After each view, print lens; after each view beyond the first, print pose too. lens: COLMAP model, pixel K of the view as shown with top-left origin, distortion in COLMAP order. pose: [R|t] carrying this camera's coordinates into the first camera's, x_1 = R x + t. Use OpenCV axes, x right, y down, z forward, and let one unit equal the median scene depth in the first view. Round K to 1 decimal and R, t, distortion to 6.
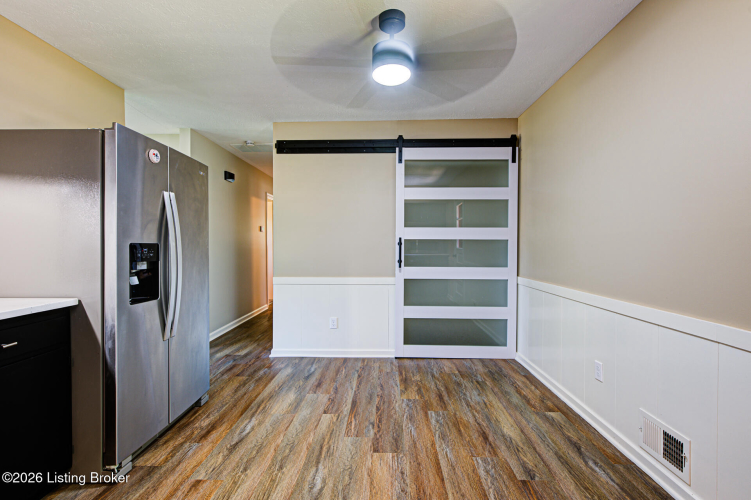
lens RADIAL K [[342.7, 0, 375.1], [0, 342.7, 247.1], [0, 0, 1]] dist [0.001380, 0.000183]
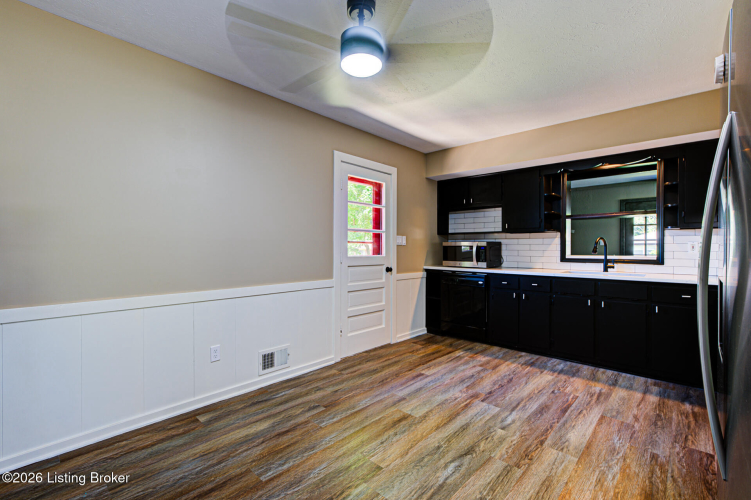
lens RADIAL K [[342.7, 0, 374.0], [0, 342.7, 248.4], [0, 0, 1]] dist [0.001380, 0.000183]
pose [[-0.758045, -0.004744, 0.652185, -0.557104], [0.003751, 0.999925, 0.011633, -0.012025], [-0.652191, 0.011264, -0.757971, 1.610529]]
